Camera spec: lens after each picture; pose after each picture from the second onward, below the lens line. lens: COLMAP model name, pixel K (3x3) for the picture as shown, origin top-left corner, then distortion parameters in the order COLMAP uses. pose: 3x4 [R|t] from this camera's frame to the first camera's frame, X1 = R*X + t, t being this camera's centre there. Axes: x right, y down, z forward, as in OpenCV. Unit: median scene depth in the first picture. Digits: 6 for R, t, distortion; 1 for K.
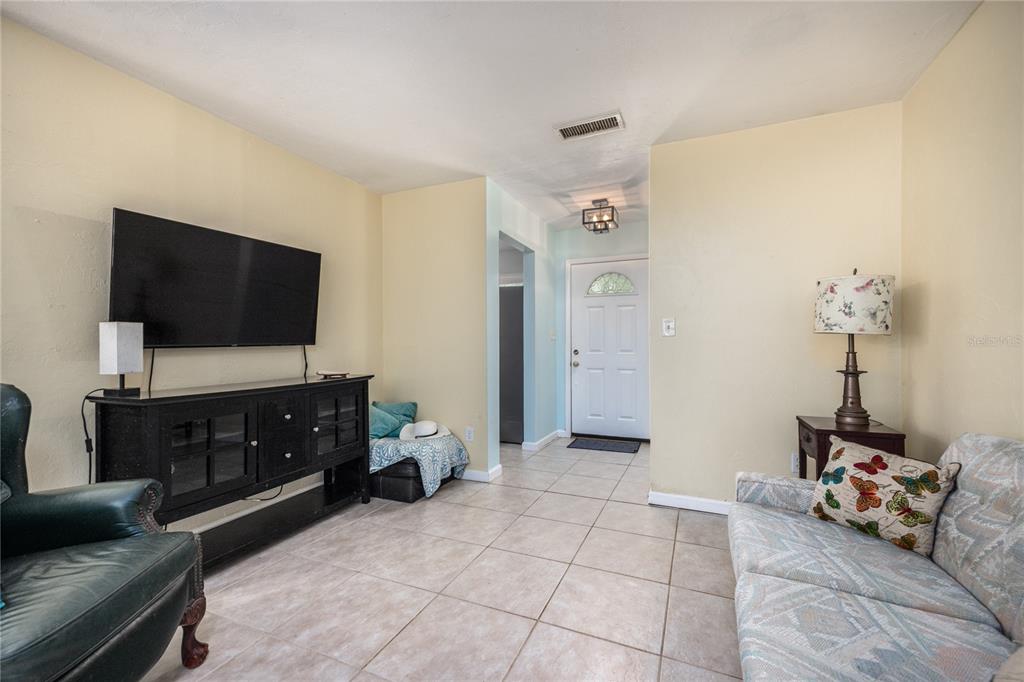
lens RADIAL K [[414.9, 0, 508.2], [0, 414.9, 345.9], [0, 0, 1]] dist [0.000920, 0.000356]
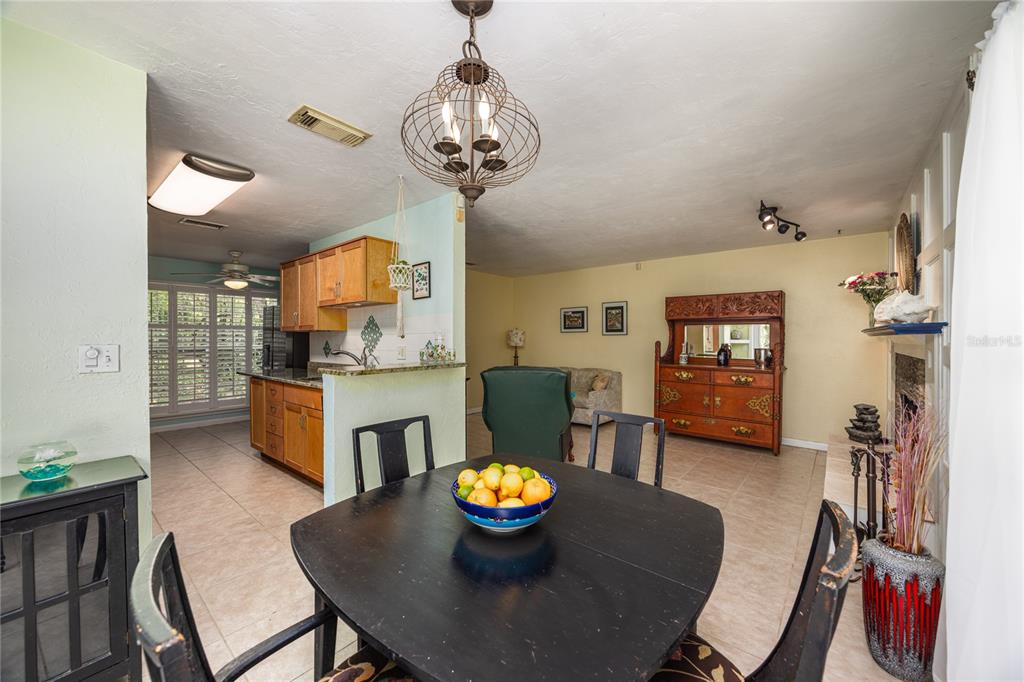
lens RADIAL K [[403.0, 0, 519.5], [0, 403.0, 340.6], [0, 0, 1]] dist [-0.000673, 0.000050]
pose [[0.261245, 0.004920, 0.965260, -2.748771], [0.005299, 0.999965, -0.006531, -0.059359], [-0.965258, 0.006821, 0.261210, 0.087001]]
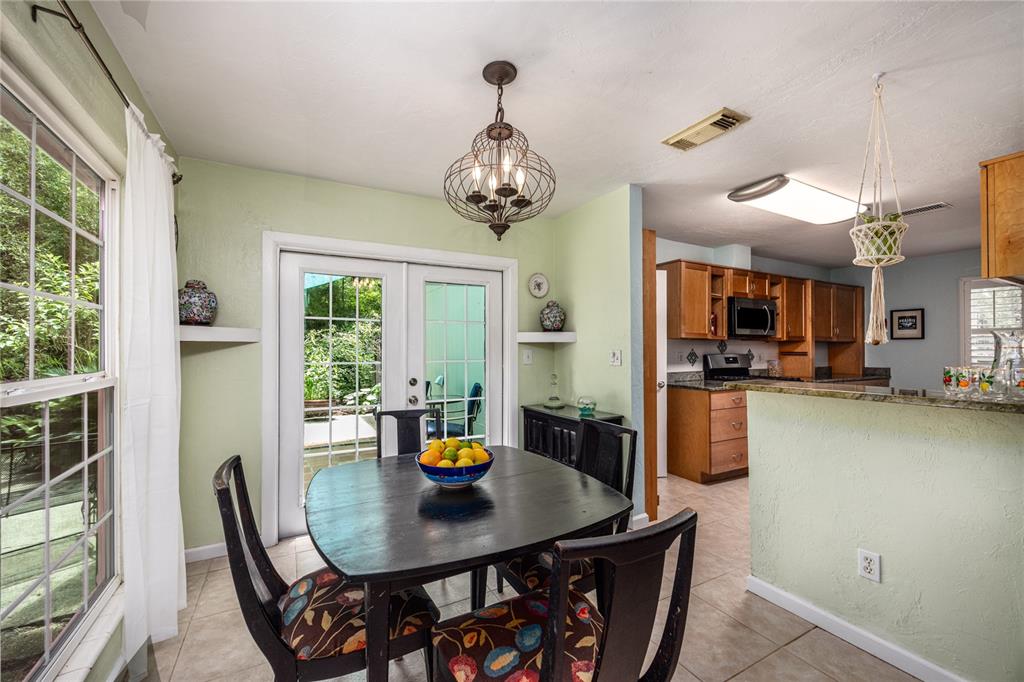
lens RADIAL K [[405.4, 0, 493.5], [0, 405.4, 345.0], [0, 0, 1]] dist [-0.001213, -0.000255]
pose [[0.791962, 0.002601, -0.610565, -1.517934], [-0.009841, 0.999915, -0.008505, -0.063991], [0.610491, 0.012744, 0.791921, -0.329646]]
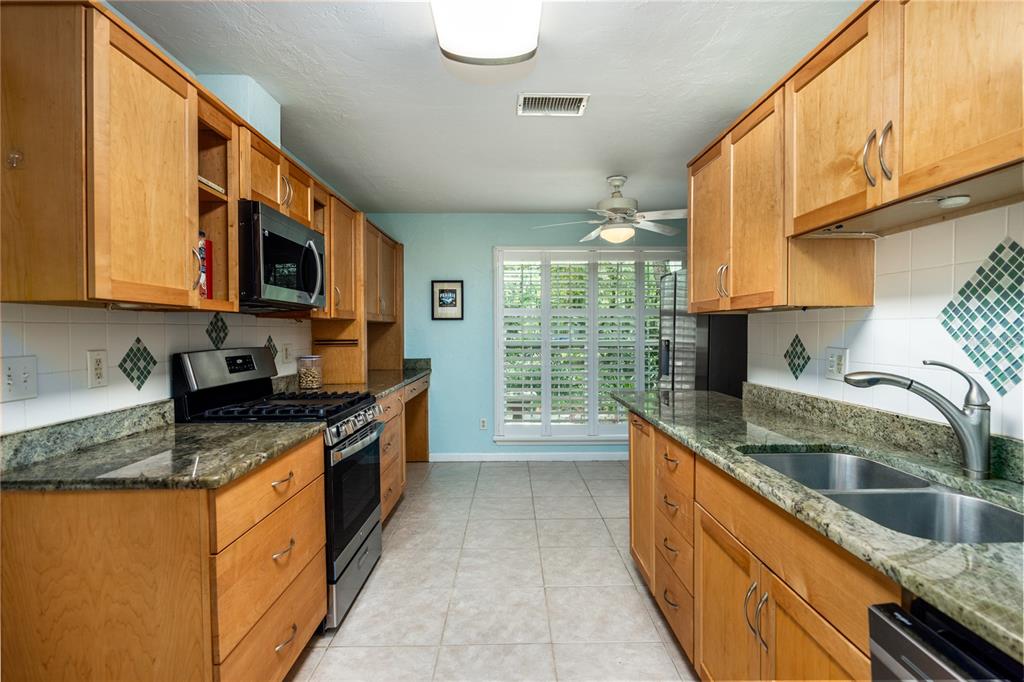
lens RADIAL K [[513.8, 0, 509.2], [0, 513.8, 339.1], [0, 0, 1]] dist [-0.000415, -0.000255]
pose [[0.904259, -0.002260, 0.426978, -1.818739], [-0.002027, 0.999952, 0.009586, -0.081211], [-0.426979, -0.009534, 0.904211, 1.051735]]
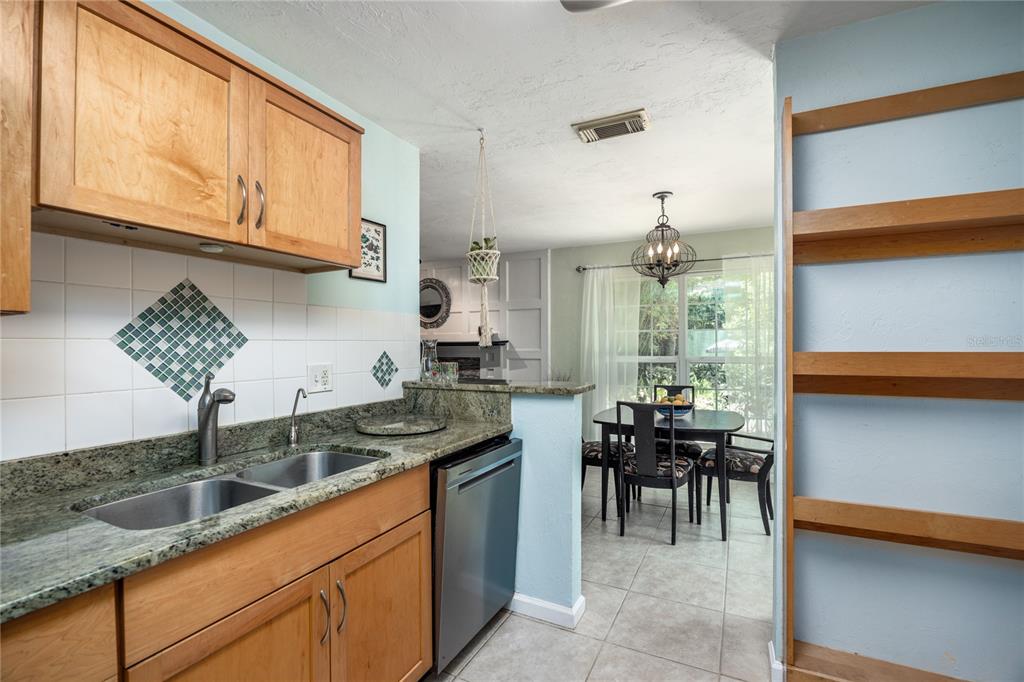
lens RADIAL K [[447.0, 0, 507.8], [0, 447.0, 345.0], [0, 0, 1]] dist [-0.001588, -0.000202]
pose [[-0.999129, 0.015664, 0.038685, -1.503265], [0.015827, 0.999867, 0.003921, -0.091933], [-0.038618, 0.004530, -0.999244, 2.182589]]
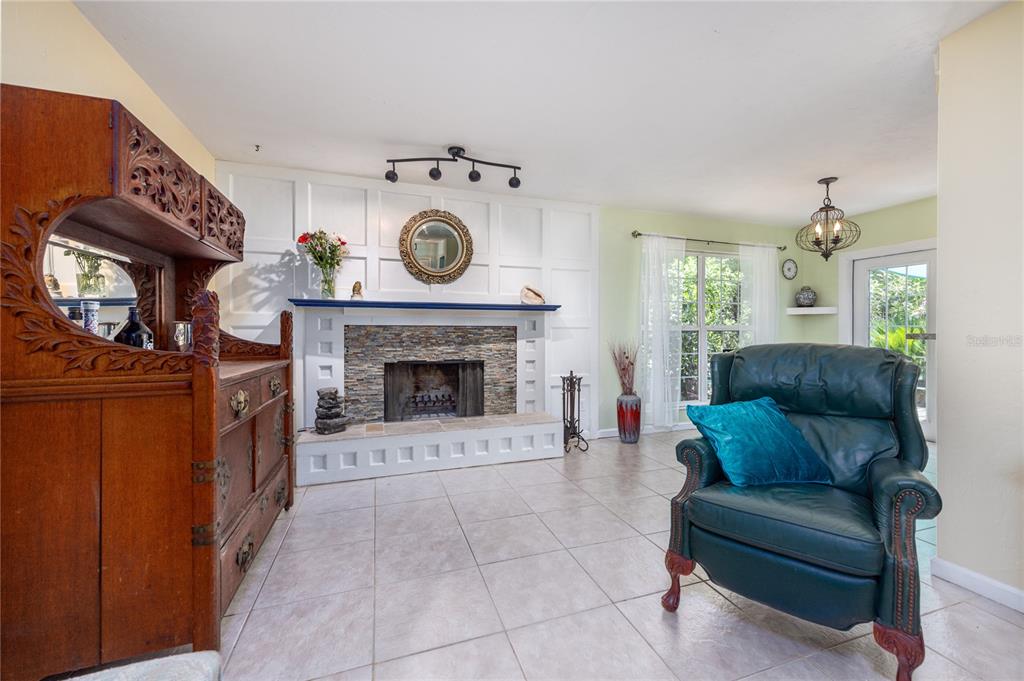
lens RADIAL K [[419.9, 0, 522.8], [0, 419.9, 330.0], [0, 0, 1]] dist [-0.000934, -0.000127]
pose [[-0.718019, 0.009271, -0.695962, 0.292148], [-0.001683, 0.999885, 0.015056, -0.011989], [0.696022, 0.011981, -0.717921, 0.800209]]
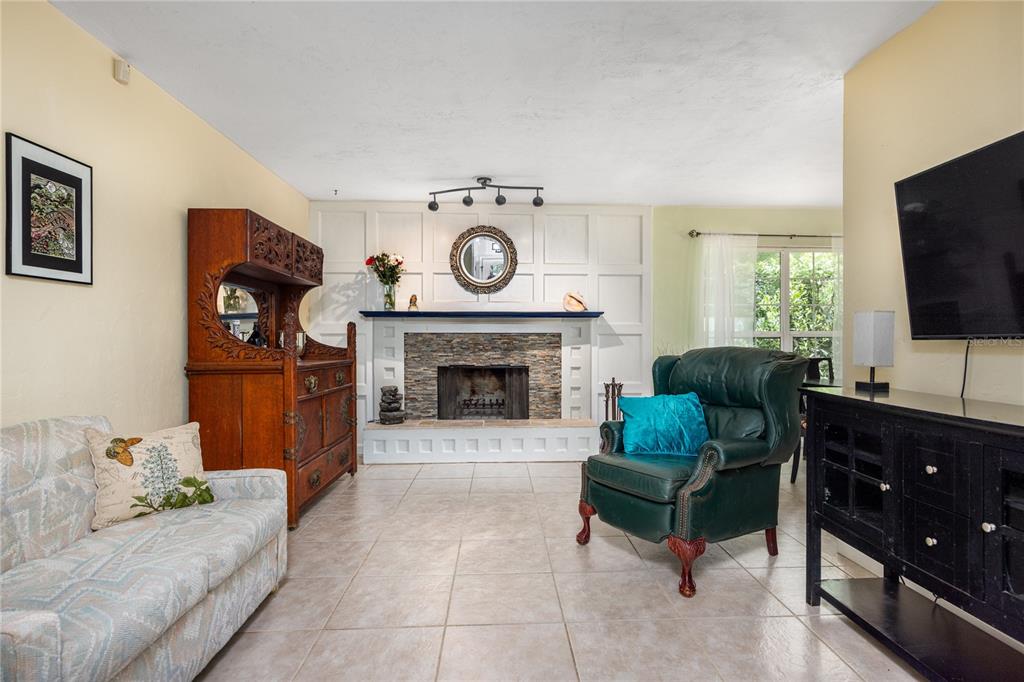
lens RADIAL K [[533.2, 0, 512.0], [0, 533.2, 341.0], [0, 0, 1]] dist [-0.037257, -0.000189]
pose [[-0.891522, 0.012622, -0.452802, 0.304250], [0.004022, 0.999793, 0.019951, -0.014142], [0.452961, 0.015965, -0.891388, 1.604165]]
